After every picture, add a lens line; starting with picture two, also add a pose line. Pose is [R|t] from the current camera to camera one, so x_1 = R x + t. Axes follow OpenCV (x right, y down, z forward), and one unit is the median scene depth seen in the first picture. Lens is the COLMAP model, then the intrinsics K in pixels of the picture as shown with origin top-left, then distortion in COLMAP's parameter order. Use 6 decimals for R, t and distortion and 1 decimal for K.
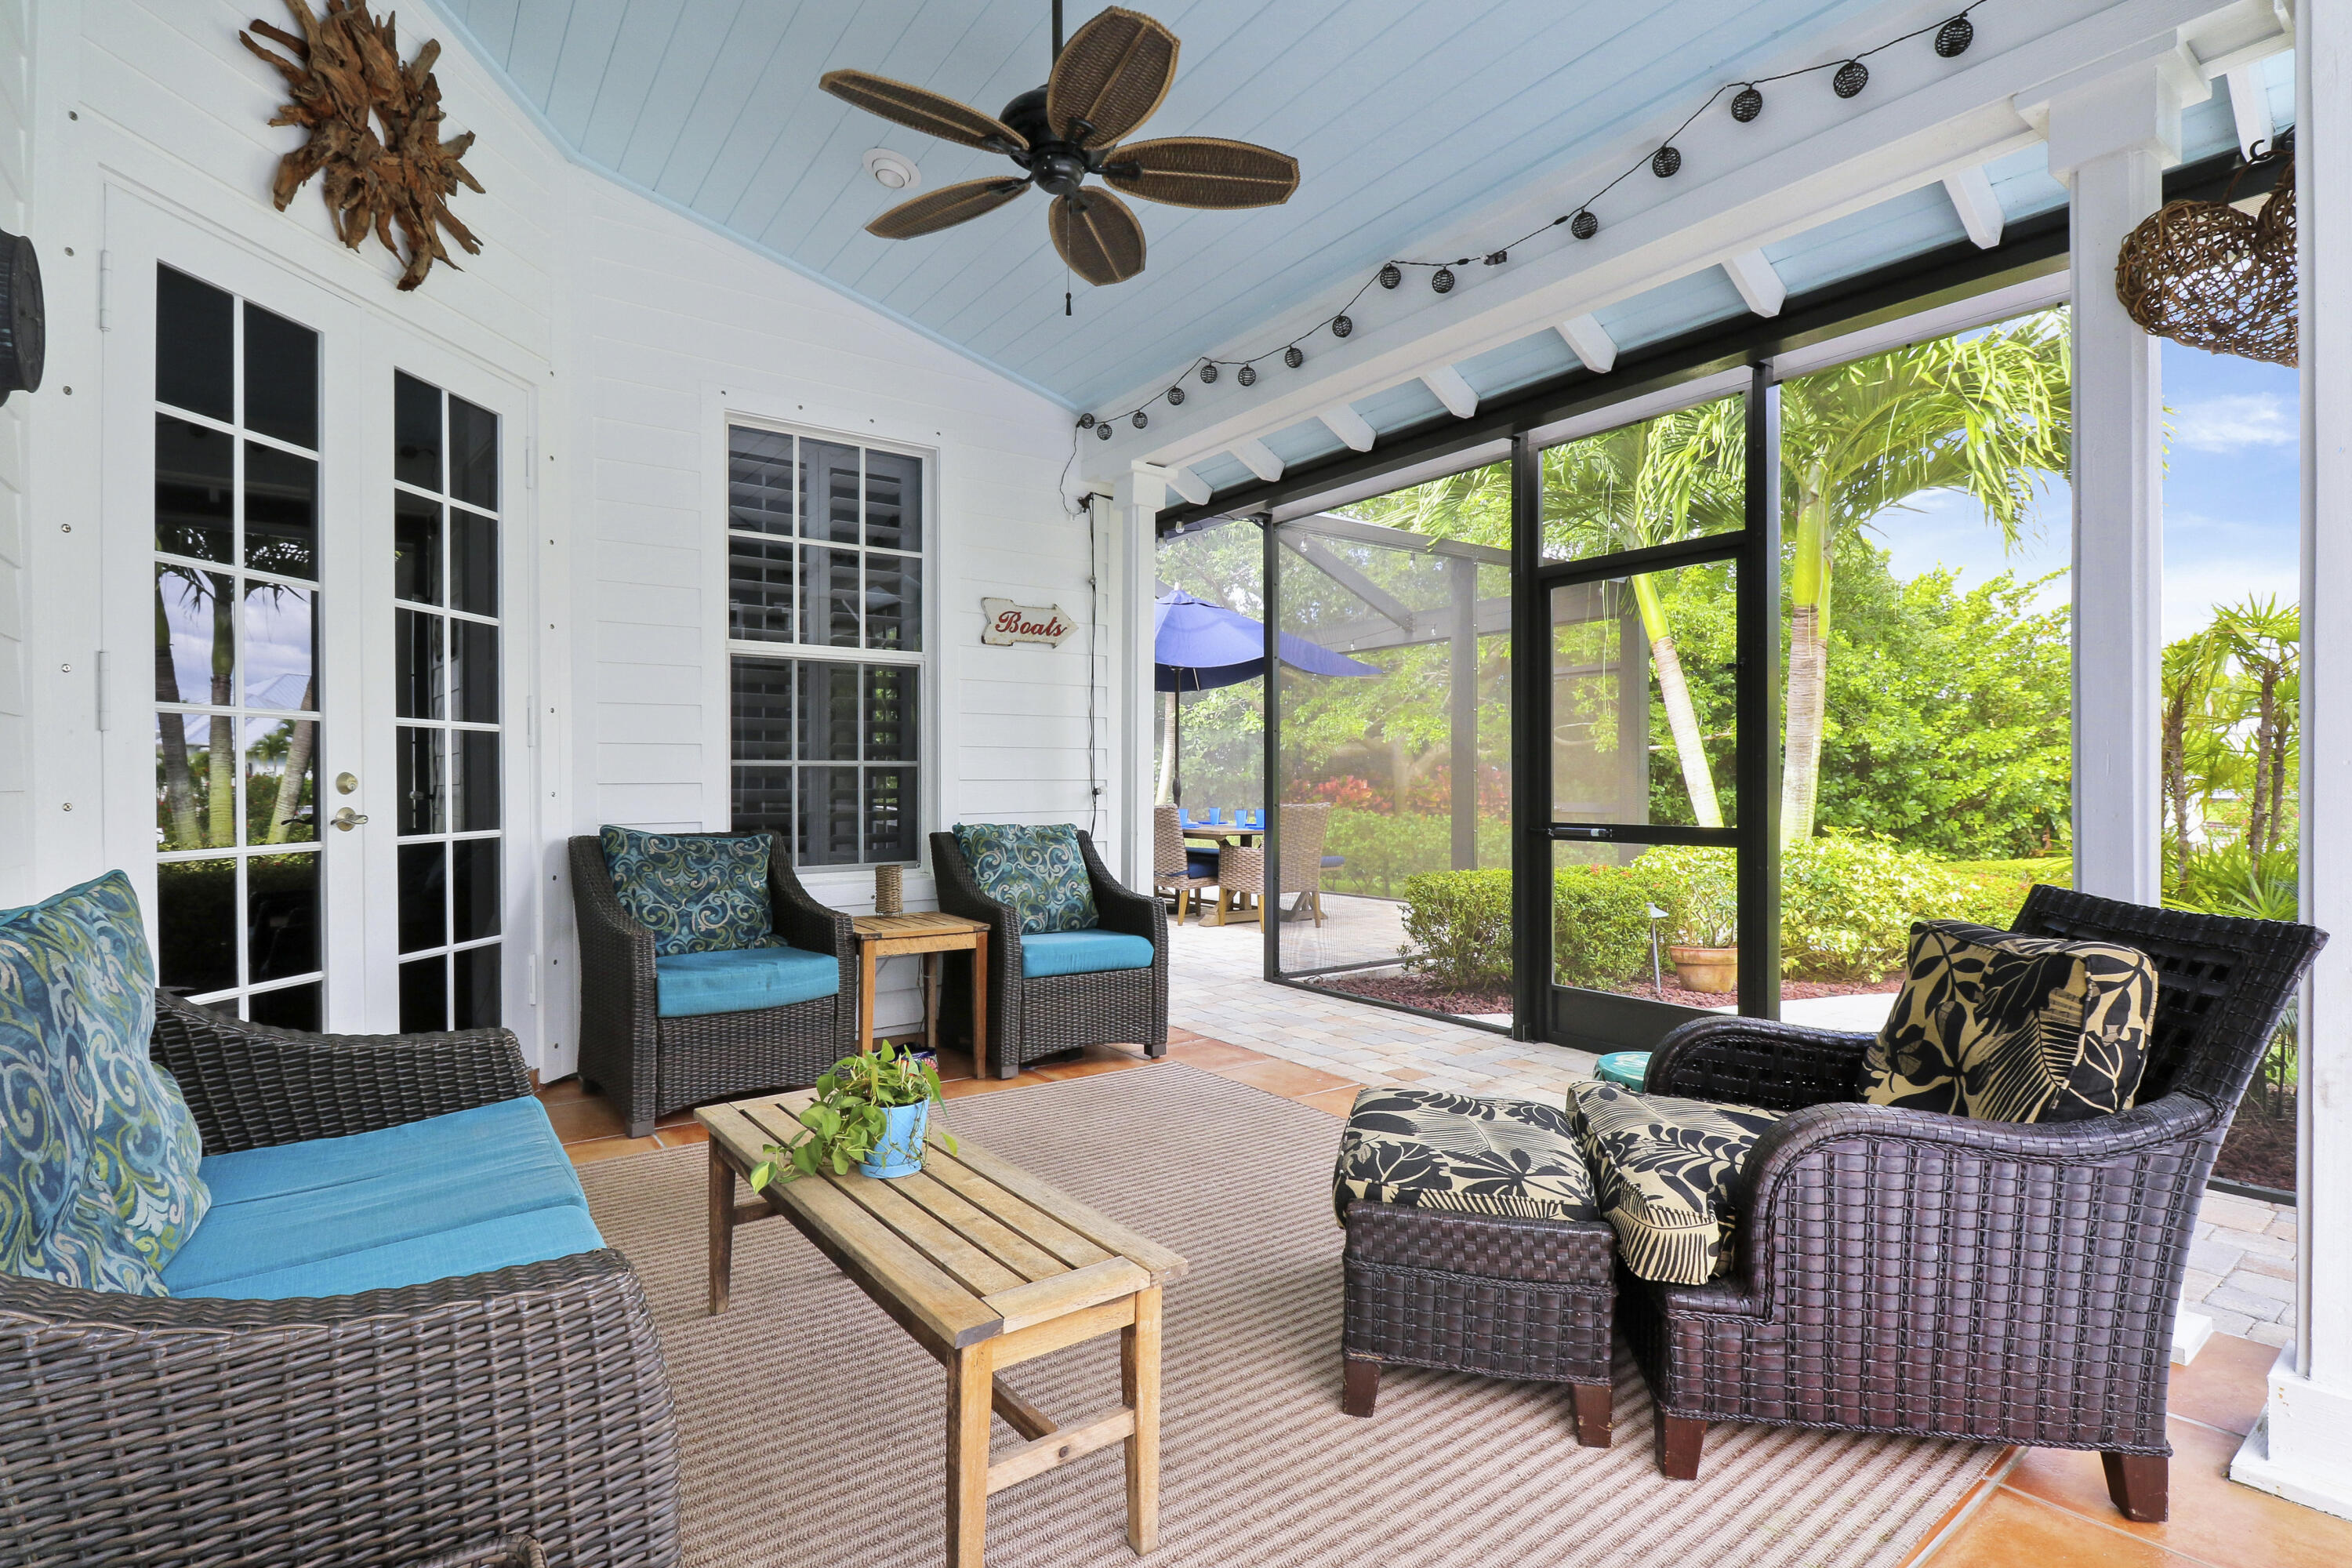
lens RADIAL K [[1113.5, 0, 1176.0], [0, 1113.5, 784.0], [0, 0, 1]] dist [-0.013769, -0.000995]
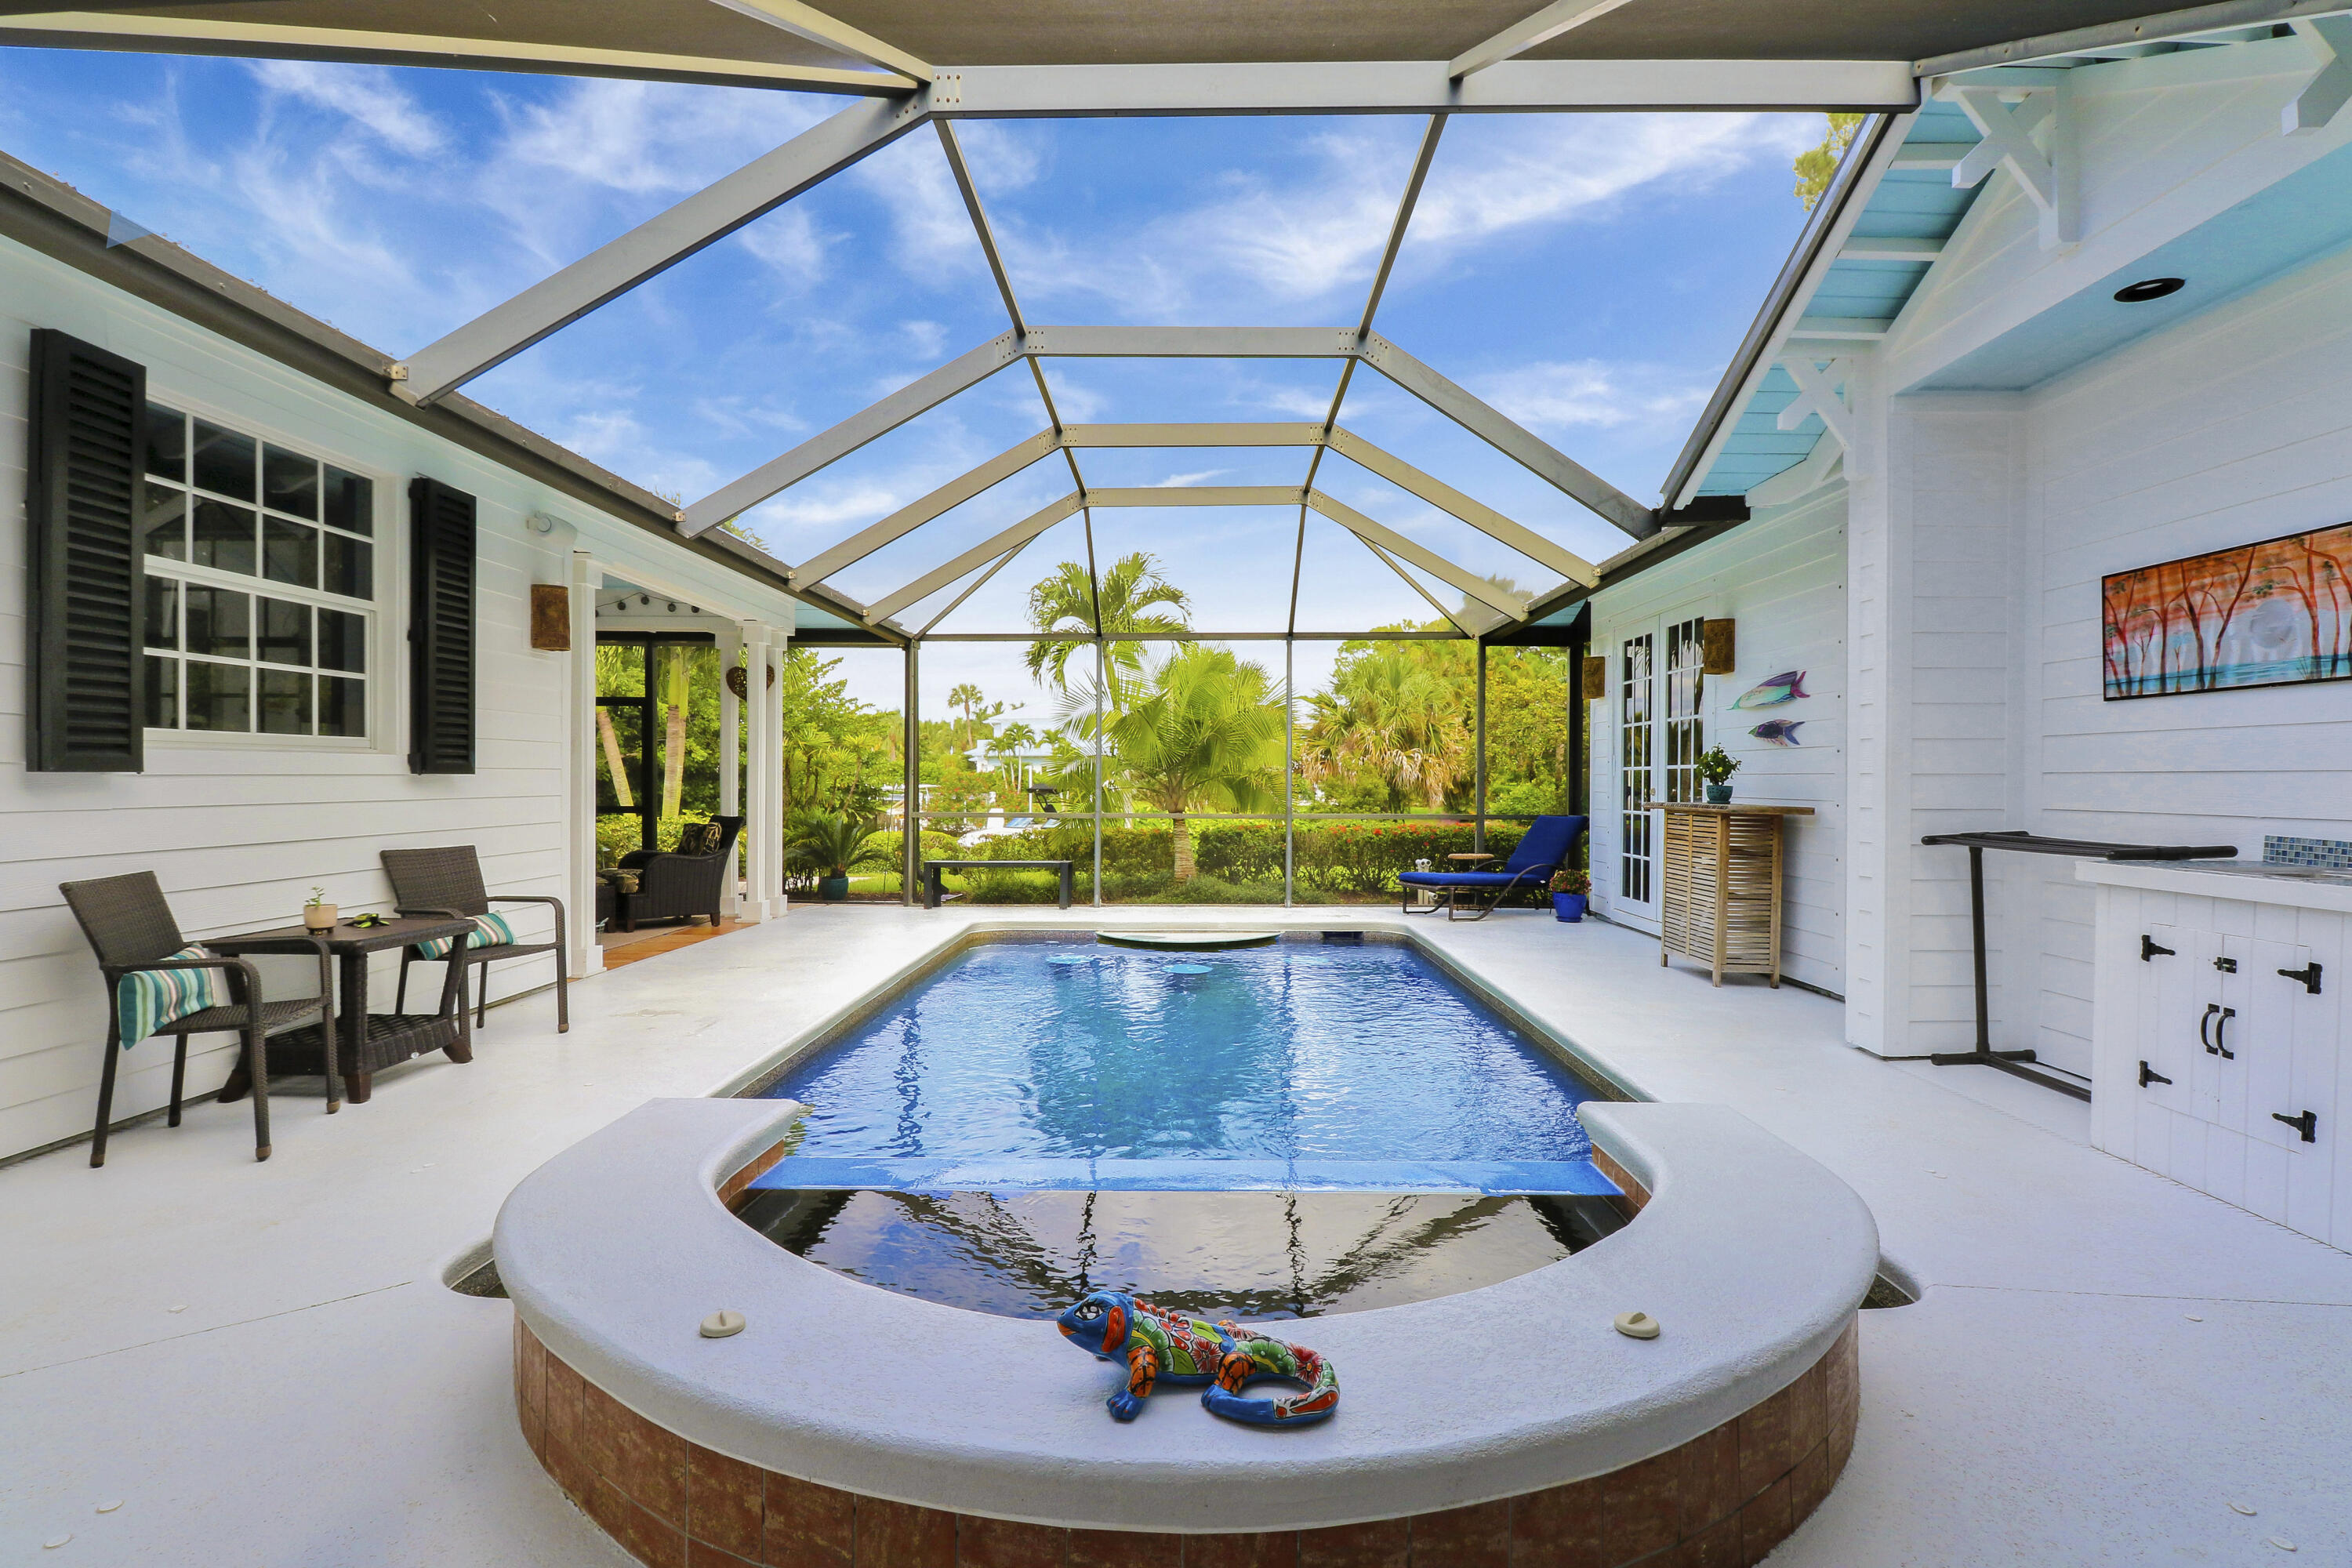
lens RADIAL K [[1113.5, 0, 1176.0], [0, 1113.5, 784.0], [0, 0, 1]] dist [-0.013769, -0.000995]
pose [[0.608553, 0.010422, 0.793445, -1.265889], [-0.005015, 0.999944, -0.009288, 0.038988], [-0.793497, 0.001673, 0.608571, -2.504251]]
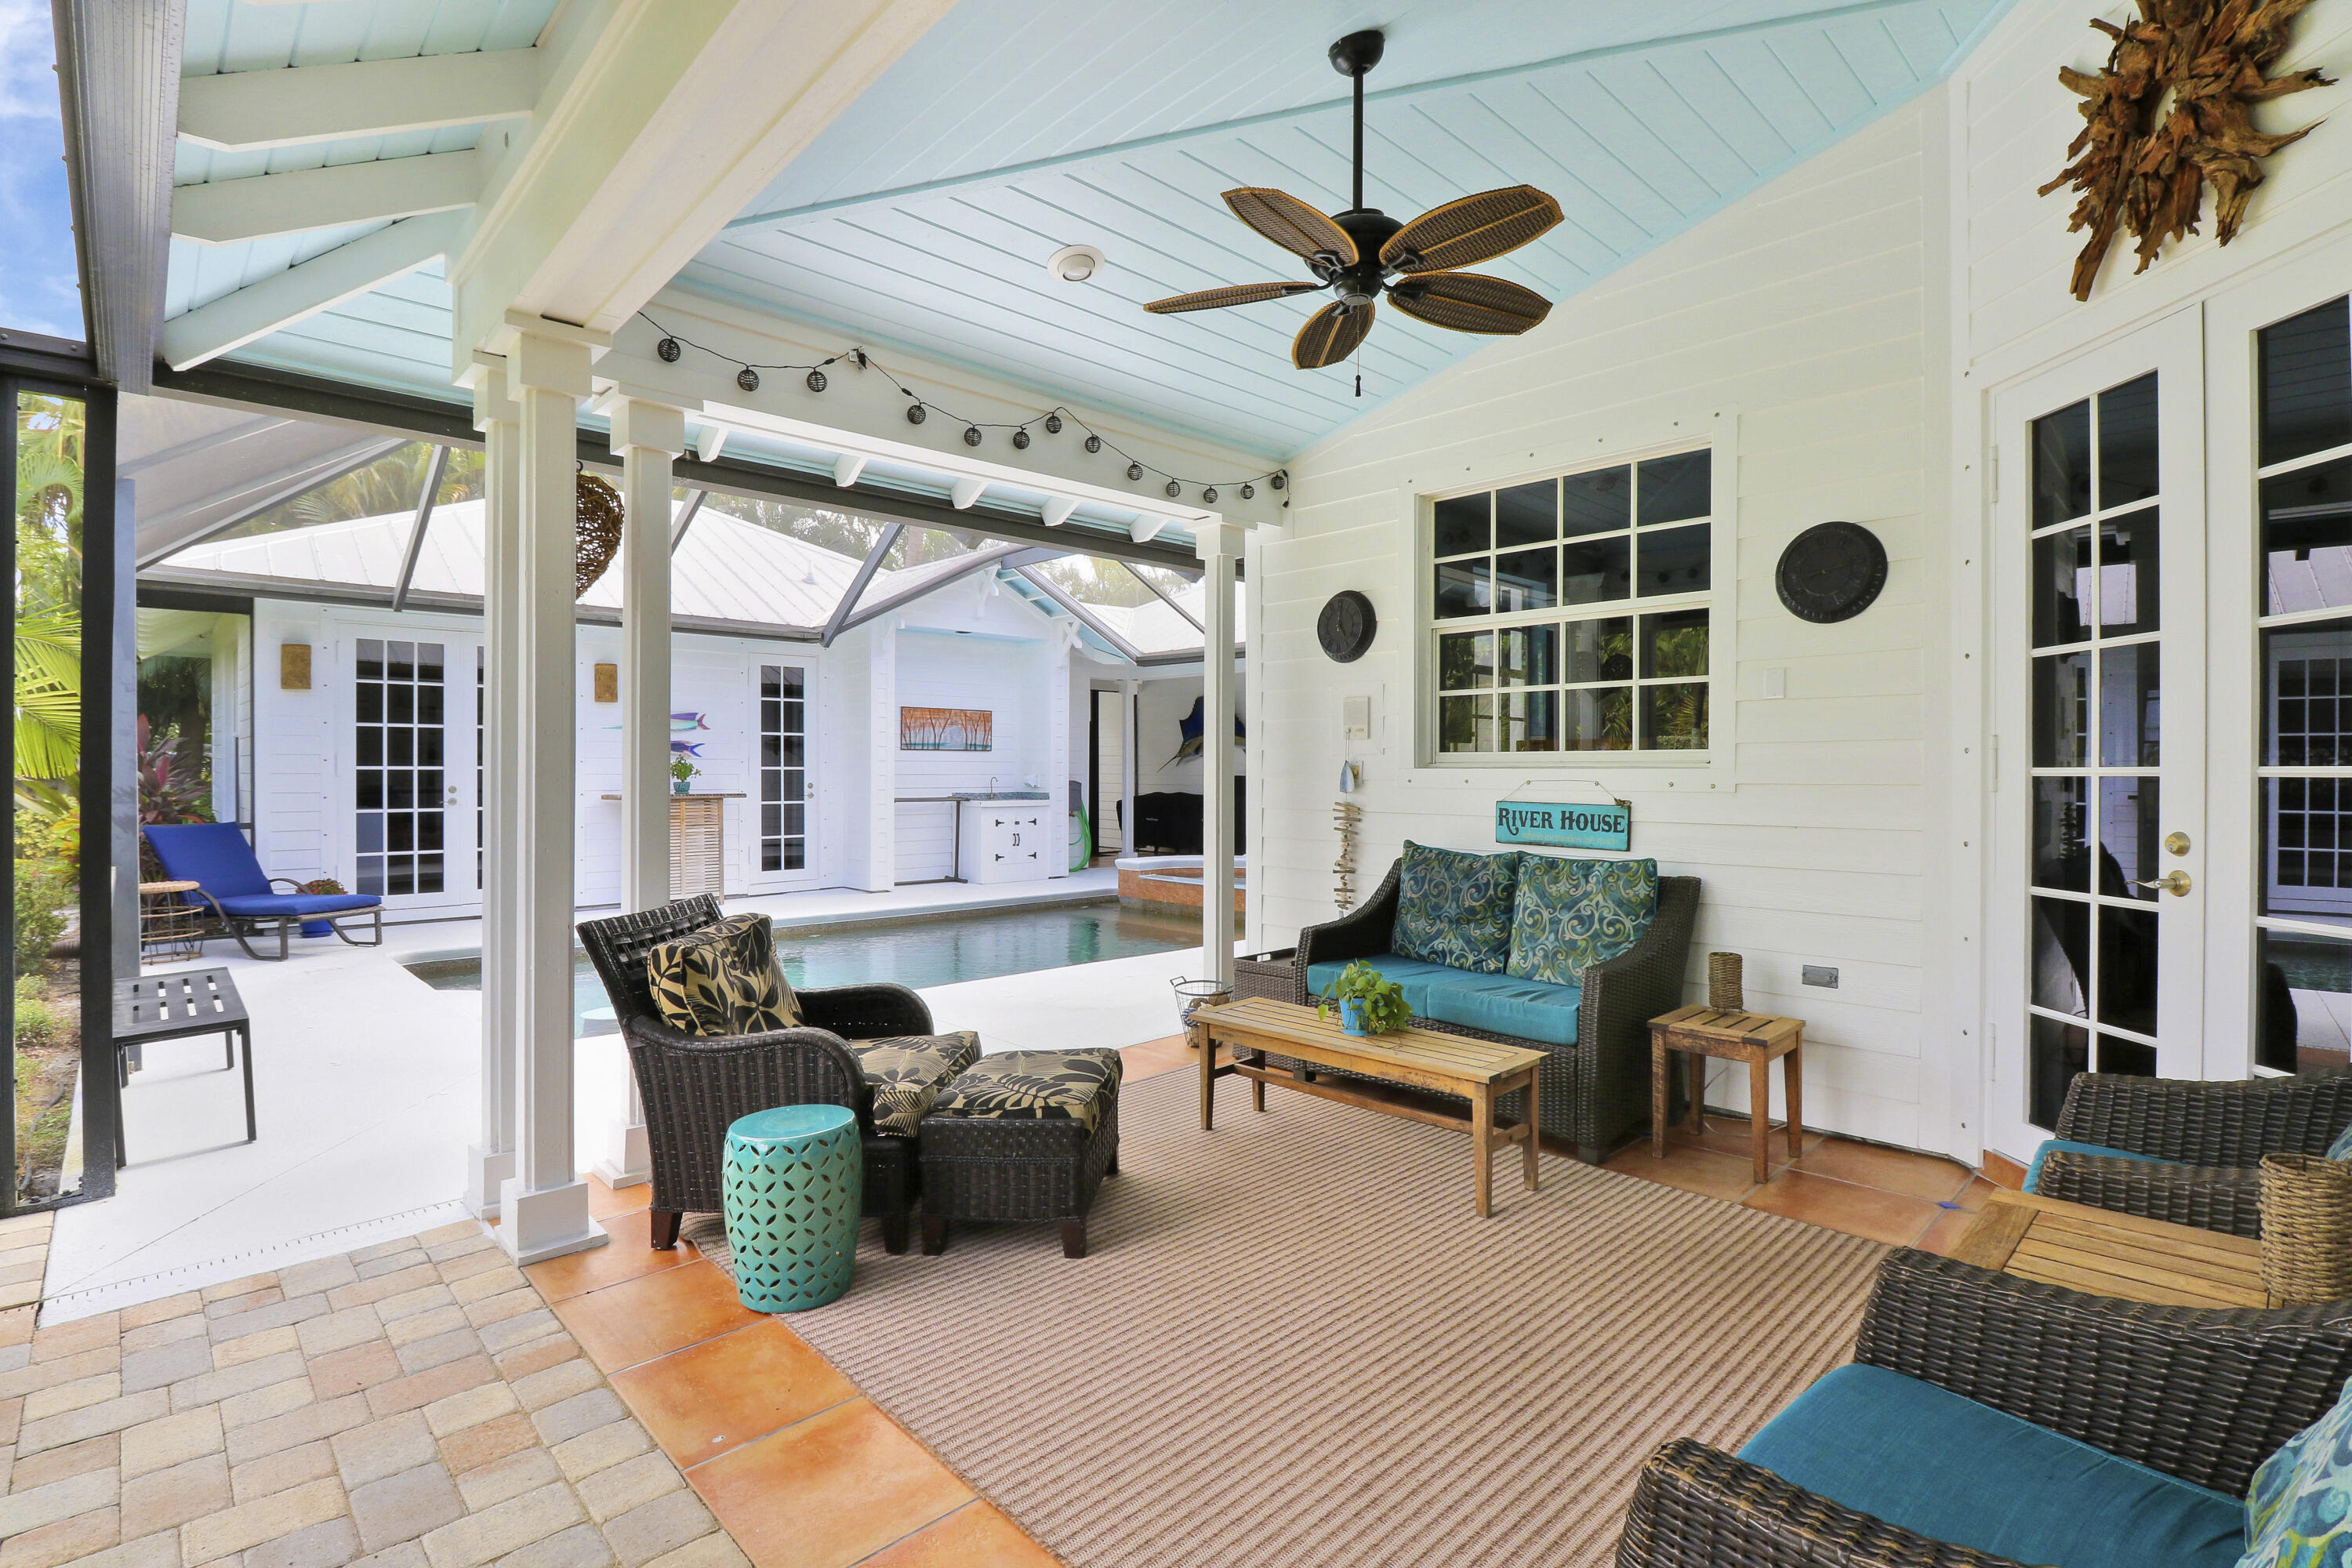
lens RADIAL K [[1113.5, 0, 1176.0], [0, 1113.5, 784.0], [0, 0, 1]] dist [-0.013769, -0.000995]
pose [[-0.992193, 0.006578, -0.124536, 0.198549], [0.002929, 0.999562, 0.029464, -0.086703], [0.124675, 0.028869, -0.991778, 1.967985]]
